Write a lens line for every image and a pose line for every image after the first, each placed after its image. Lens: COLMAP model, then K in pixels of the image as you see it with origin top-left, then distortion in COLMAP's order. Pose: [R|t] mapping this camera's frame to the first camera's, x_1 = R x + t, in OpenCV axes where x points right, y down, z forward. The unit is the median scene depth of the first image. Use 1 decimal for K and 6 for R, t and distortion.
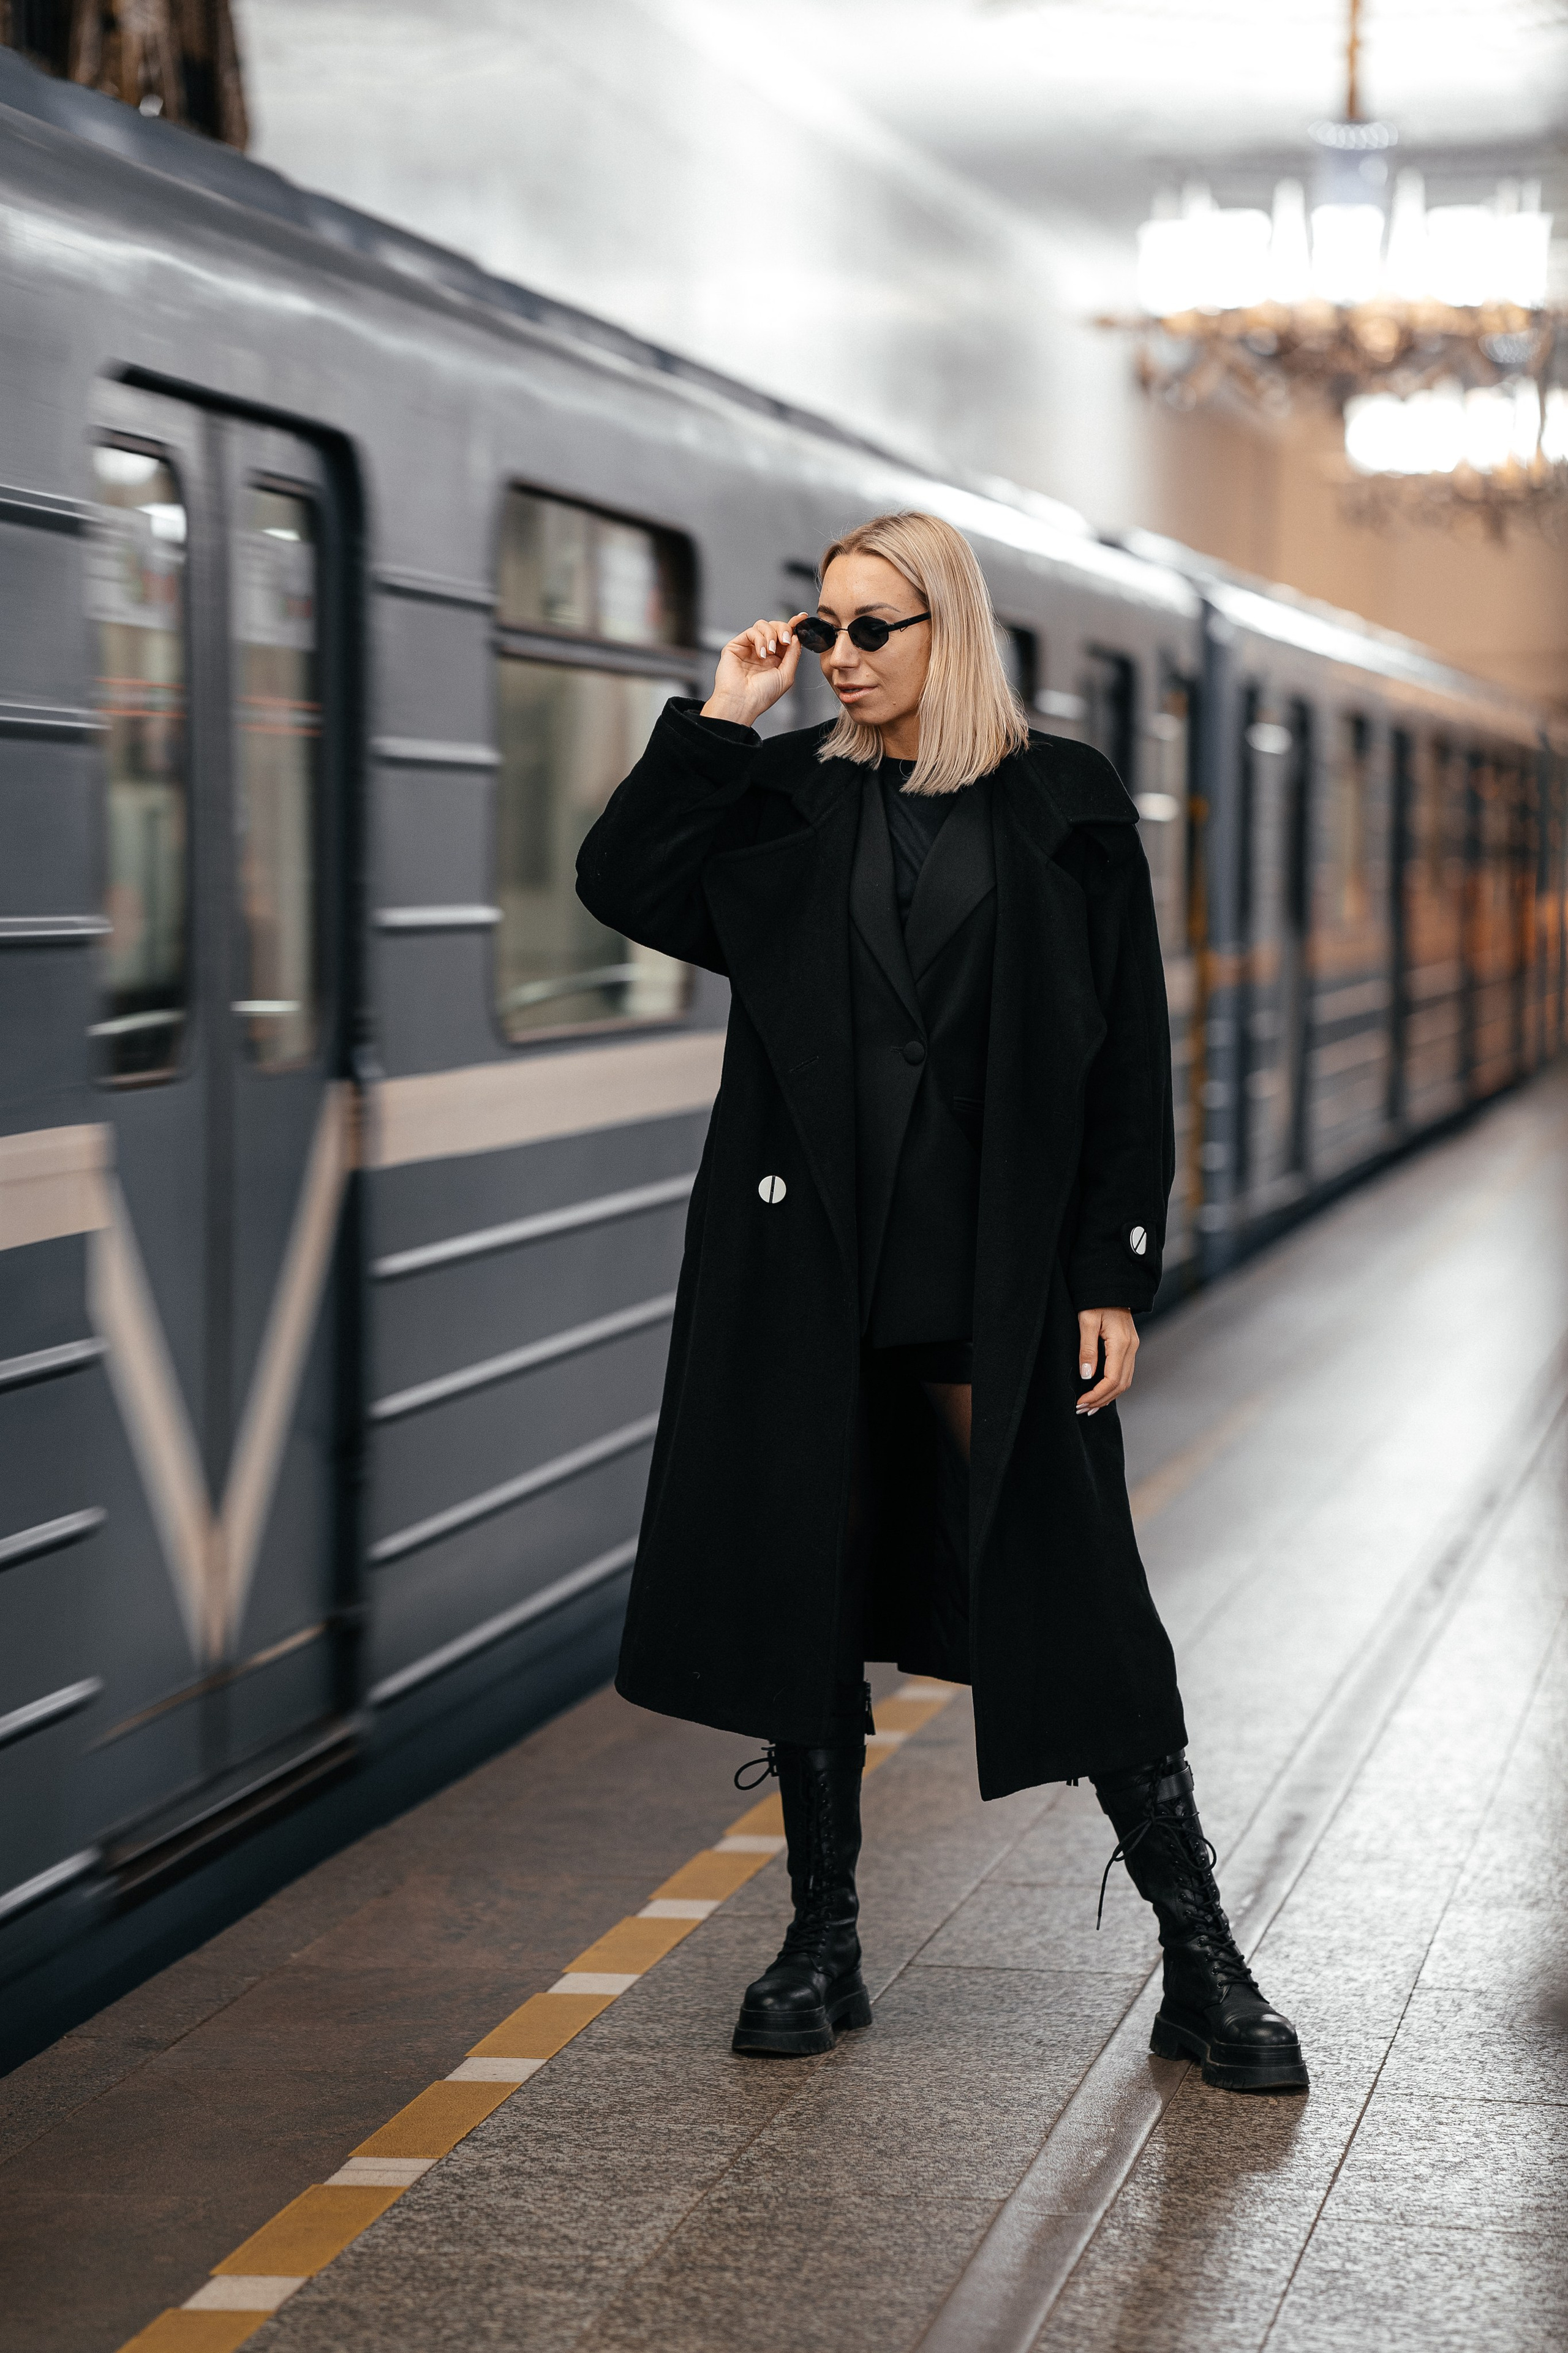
lens RADIAL K [[5651.2, 0, 820.3], [0, 5651.2, 1187.3], [0, 0, 1]] dist [0.611069, -0.290437]
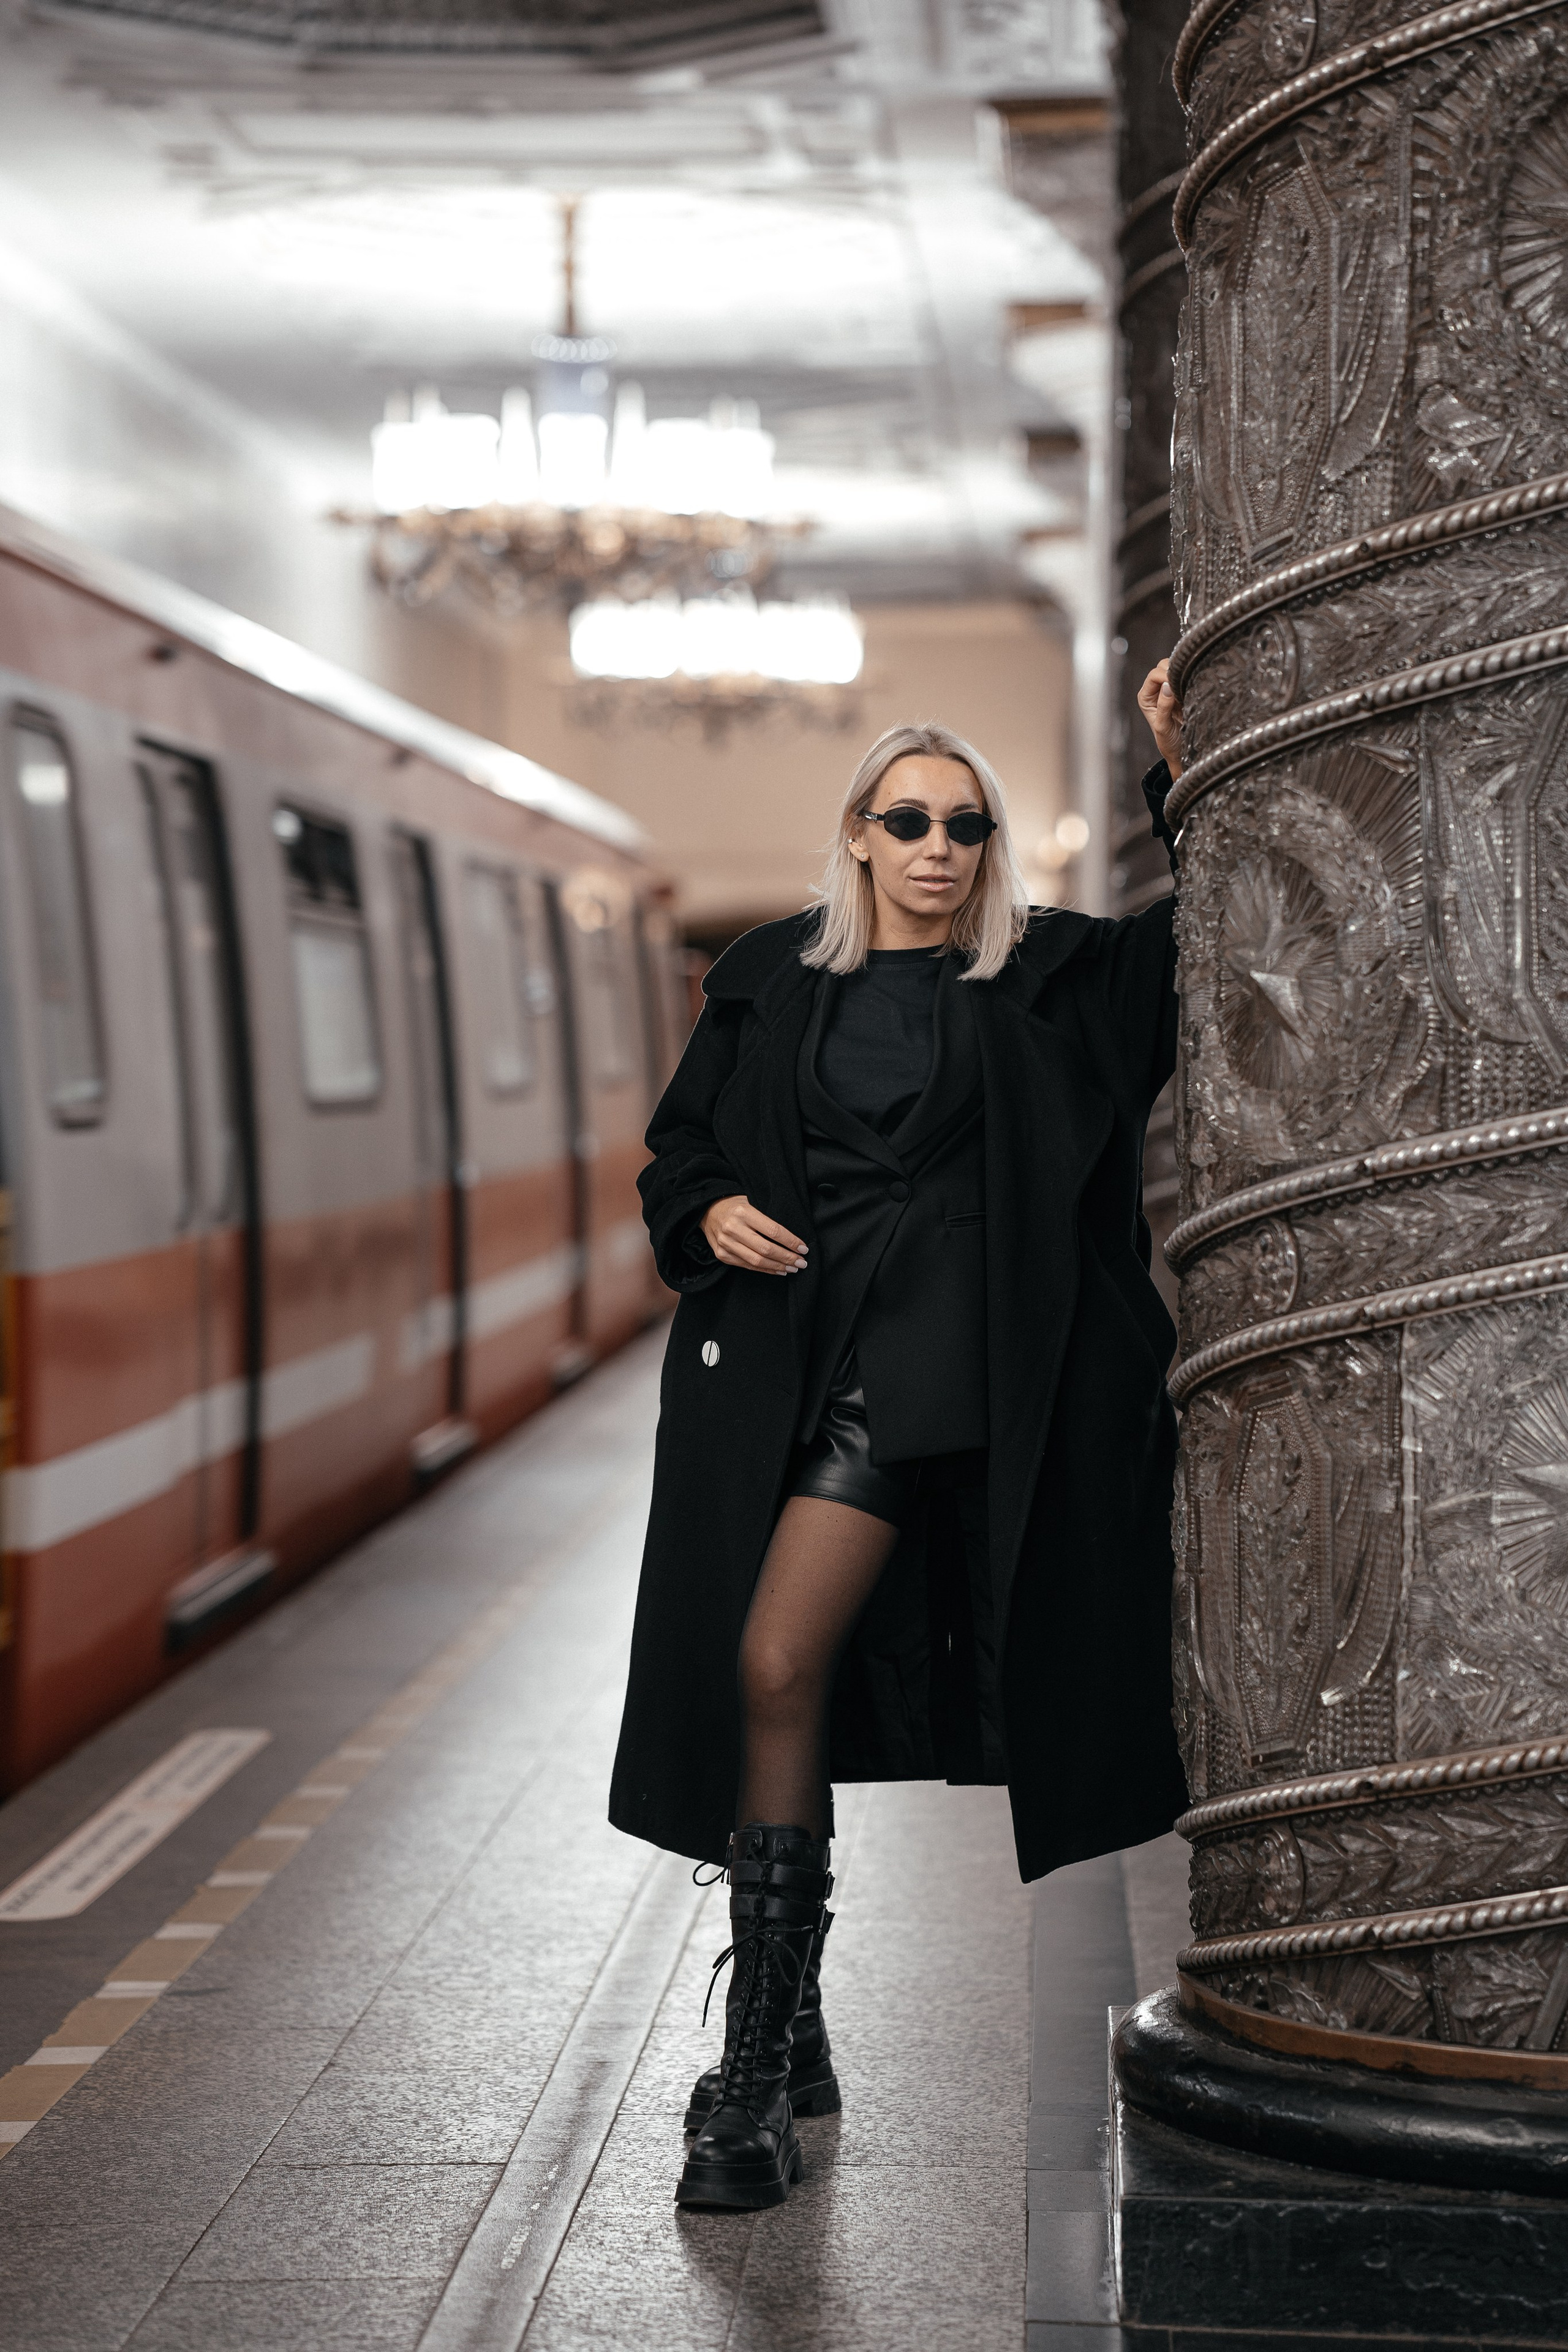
lens RADIAL K [[5285.3, 0, 841.9], [0, 5285.3, 1214.5], [0, 0, 1]] dist [0.550835, 0.176939]
pose [[0.989608, -0.008692, 0.143525, -0.000942], [0.012381, 0.999615, -0.024832, -0.004768], [-0.143254, 0.026351, 0.989335, 0.137896]]
